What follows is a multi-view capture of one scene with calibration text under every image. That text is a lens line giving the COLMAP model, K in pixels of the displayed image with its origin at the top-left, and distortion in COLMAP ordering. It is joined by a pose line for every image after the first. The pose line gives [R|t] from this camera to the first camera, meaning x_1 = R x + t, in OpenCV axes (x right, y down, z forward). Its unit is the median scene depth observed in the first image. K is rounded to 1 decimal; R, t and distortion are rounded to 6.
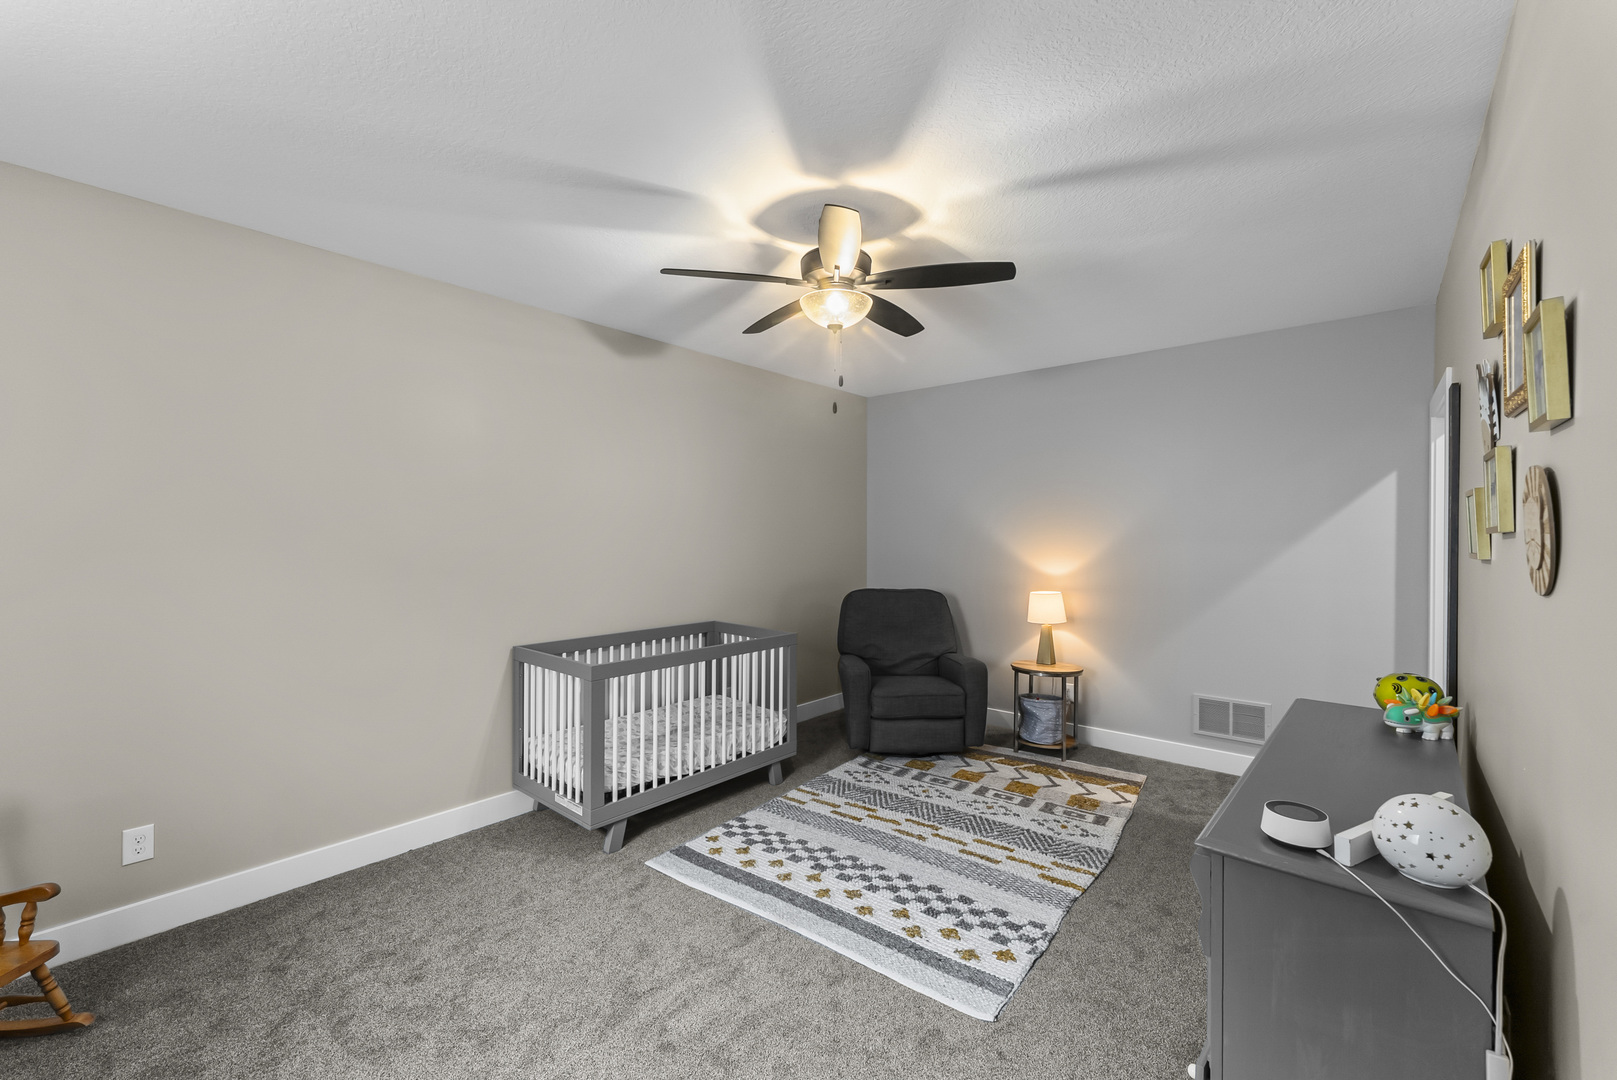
lens RADIAL K [[664.0, 0, 813.4], [0, 664.0, 538.6], [0, 0, 1]] dist [0.004308, 0.000255]
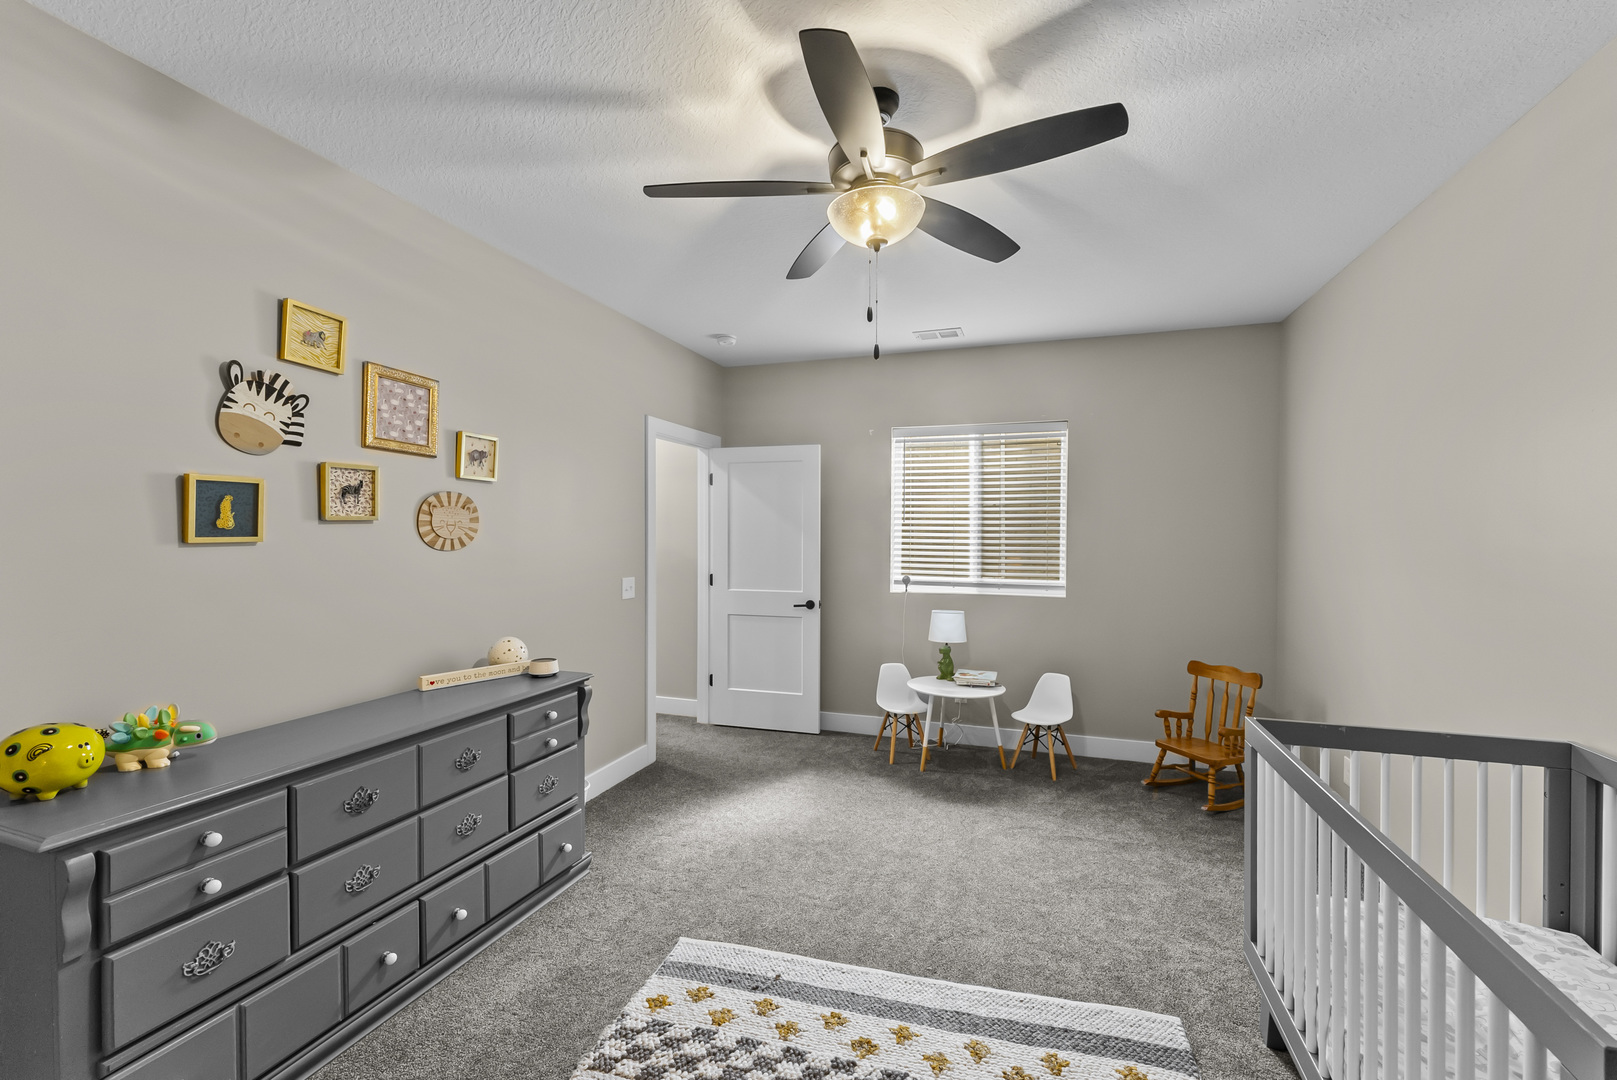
lens RADIAL K [[664.0, 0, 813.8], [0, 664.0, 537.5], [0, 0, 1]] dist [0.004308, 0.000255]
pose [[-0.926280, -0.001376, -0.376834, 0.406112], [-0.001977, 0.999997, 0.001210, 0.012467], [0.376831, 0.001866, -0.926280, 1.786360]]
